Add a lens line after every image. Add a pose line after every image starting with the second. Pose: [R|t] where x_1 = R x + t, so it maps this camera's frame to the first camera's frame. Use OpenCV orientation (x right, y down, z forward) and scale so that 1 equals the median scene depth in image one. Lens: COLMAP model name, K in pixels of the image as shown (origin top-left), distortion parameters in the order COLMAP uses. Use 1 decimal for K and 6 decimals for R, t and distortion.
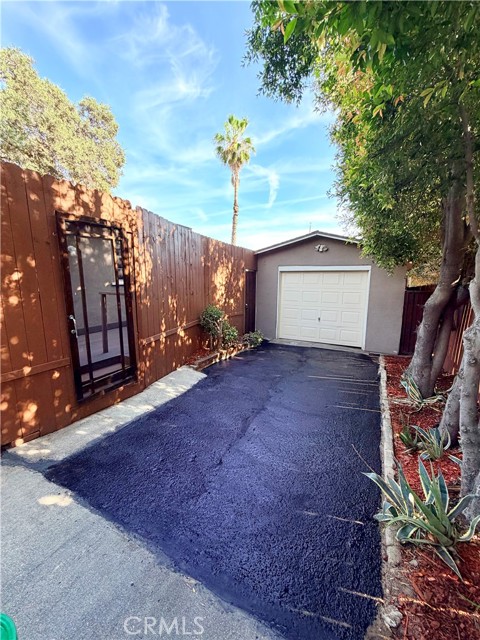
lens RADIAL K [[254.1, 0, 239.9], [0, 254.1, 318.2], [0, 0, 1]] dist [0.002375, -0.000350]
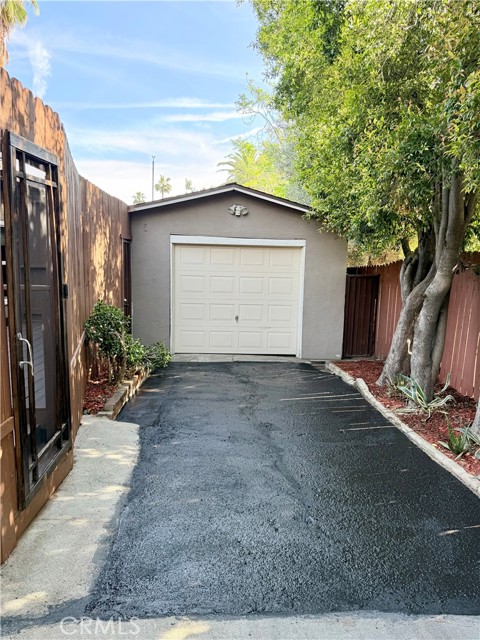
lens RADIAL K [[448.6, 0, 228.6], [0, 448.6, 327.1], [0, 0, 1]] dist [0.054312, -0.068239]
pose [[0.869296, -0.063093, 0.490248, -0.319243], [0.054535, 0.998007, 0.031739, -0.013576], [-0.491274, -0.000855, 0.871005, -0.001611]]
